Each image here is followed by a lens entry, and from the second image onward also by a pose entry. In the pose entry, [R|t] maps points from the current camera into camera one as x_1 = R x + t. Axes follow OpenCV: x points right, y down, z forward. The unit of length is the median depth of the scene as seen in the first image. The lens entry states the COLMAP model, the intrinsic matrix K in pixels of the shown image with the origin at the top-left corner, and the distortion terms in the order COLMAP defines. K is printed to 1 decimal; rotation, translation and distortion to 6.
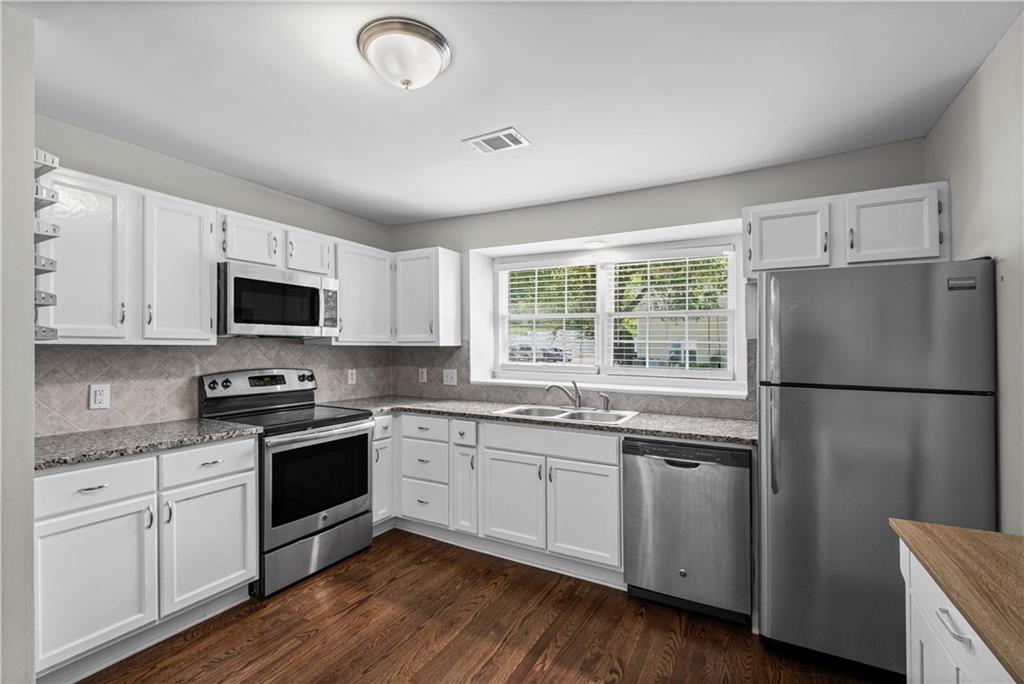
lens RADIAL K [[466.3, 0, 514.5], [0, 466.3, 344.8], [0, 0, 1]] dist [0.006361, -0.000413]
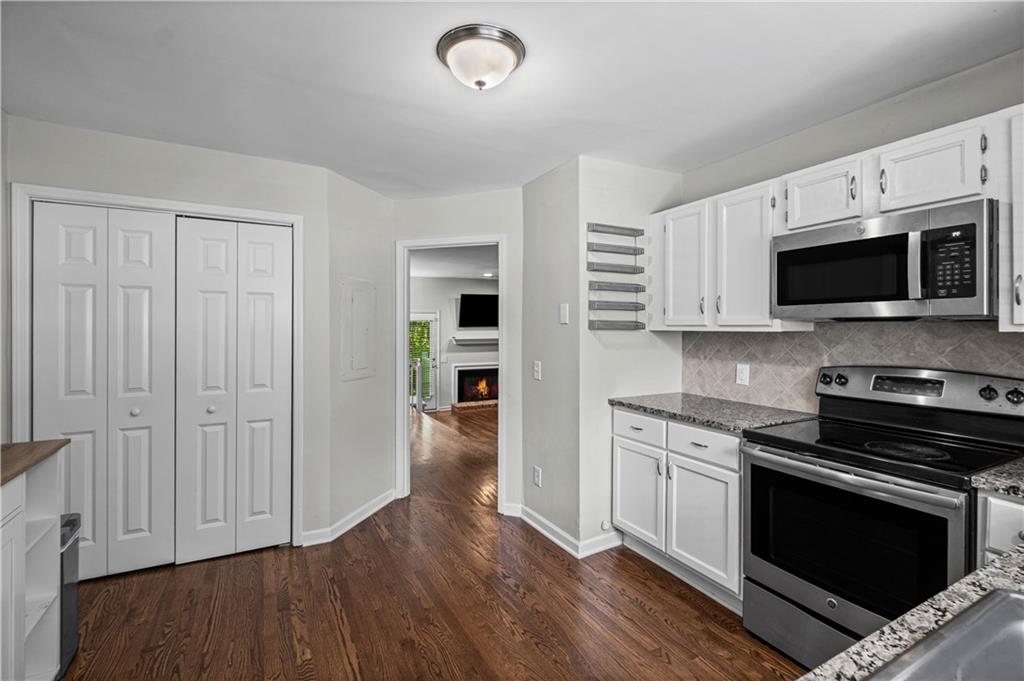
lens RADIAL K [[461.0, 0, 503.2], [0, 461.0, 331.7], [0, 0, 1]] dist [0.007232, -0.002667]
pose [[-0.564637, 0.004647, -0.825326, 0.360861], [0.005261, 0.999984, 0.002031, -0.003498], [0.825323, -0.003195, -0.564652, 0.985635]]
